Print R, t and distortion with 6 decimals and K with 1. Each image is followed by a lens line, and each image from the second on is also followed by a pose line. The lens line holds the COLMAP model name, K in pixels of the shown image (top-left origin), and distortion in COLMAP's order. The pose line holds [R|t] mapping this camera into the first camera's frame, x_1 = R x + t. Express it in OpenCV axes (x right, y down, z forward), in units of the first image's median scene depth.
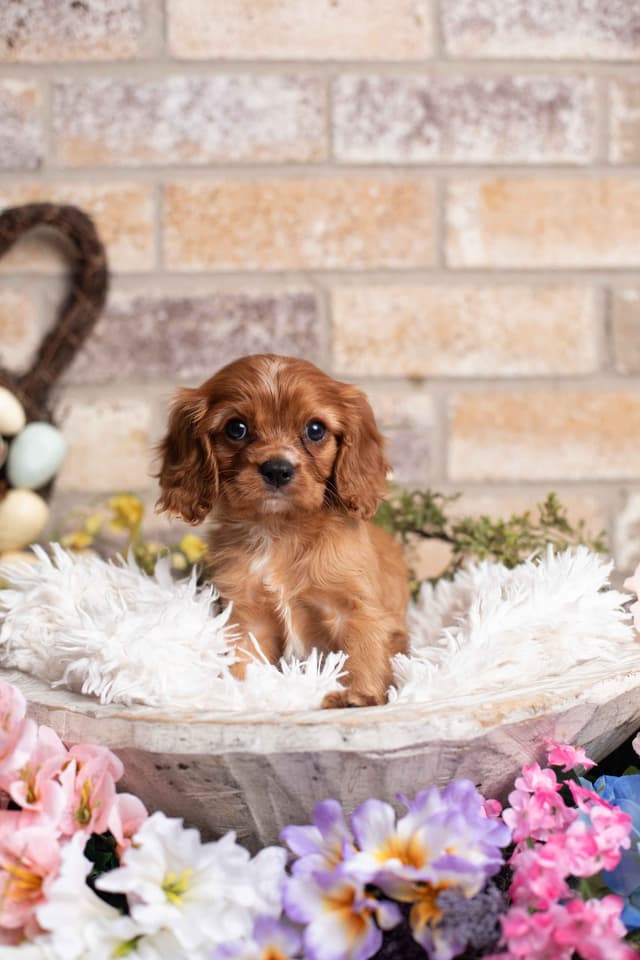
lens RADIAL K [[1487.9, 0, 321.6], [0, 1487.9, 463.5], [0, 0, 1]] dist [-0.147119, 0.000000]
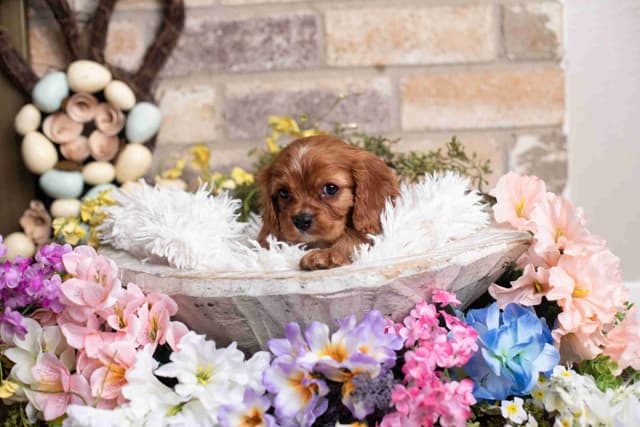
lens RADIAL K [[991.9, 0, 320.7], [0, 991.9, 208.5], [0, 0, 1]] dist [-0.147119, 0.000000]
pose [[0.996905, -0.021340, -0.075661, 0.119682], [0.028012, 0.995705, 0.088239, -0.001962], [0.073453, -0.090085, 0.993222, -0.107428]]
